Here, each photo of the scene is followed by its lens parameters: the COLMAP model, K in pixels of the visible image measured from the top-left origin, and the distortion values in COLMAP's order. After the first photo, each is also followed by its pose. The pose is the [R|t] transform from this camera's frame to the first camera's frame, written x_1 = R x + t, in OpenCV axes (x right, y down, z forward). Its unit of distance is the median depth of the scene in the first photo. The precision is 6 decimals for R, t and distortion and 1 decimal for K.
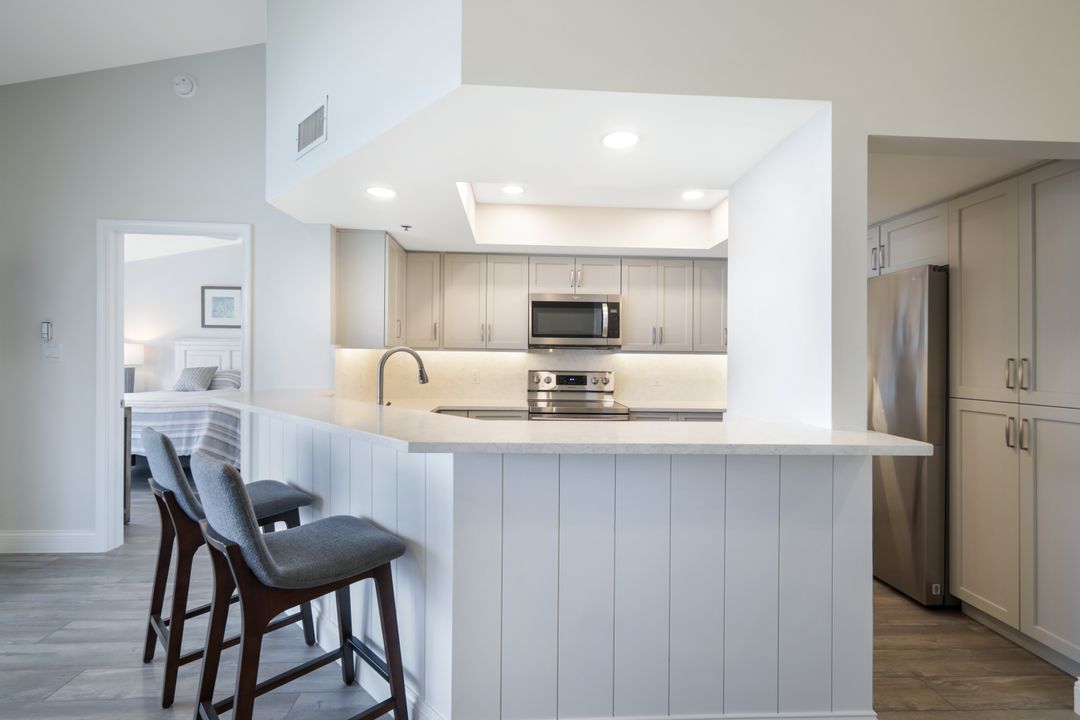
lens RADIAL K [[475.5, 0, 545.3], [0, 475.5, 358.4], [0, 0, 1]] dist [0.010716, -0.000960]
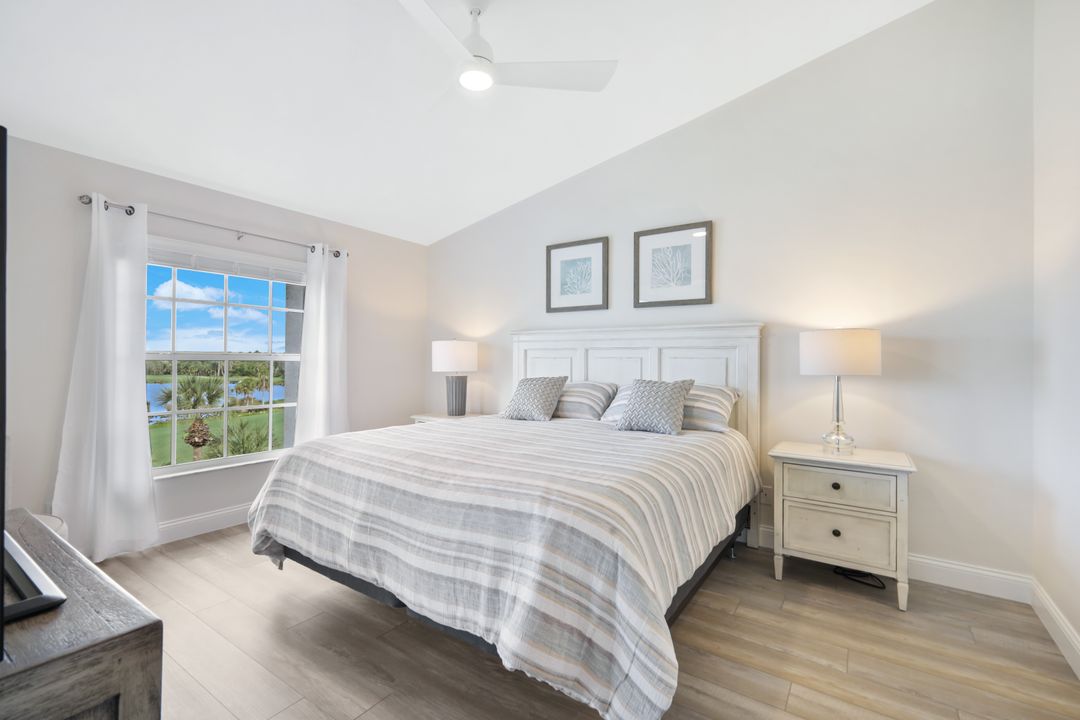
lens RADIAL K [[475.5, 0, 543.8], [0, 475.5, 362.5], [0, 0, 1]] dist [0.010716, -0.000960]
pose [[0.793173, 0.000200, -0.608996, -0.378367], [-0.005556, 0.999961, -0.006908, 0.004437], [0.608971, 0.008863, 0.793143, 0.556097]]
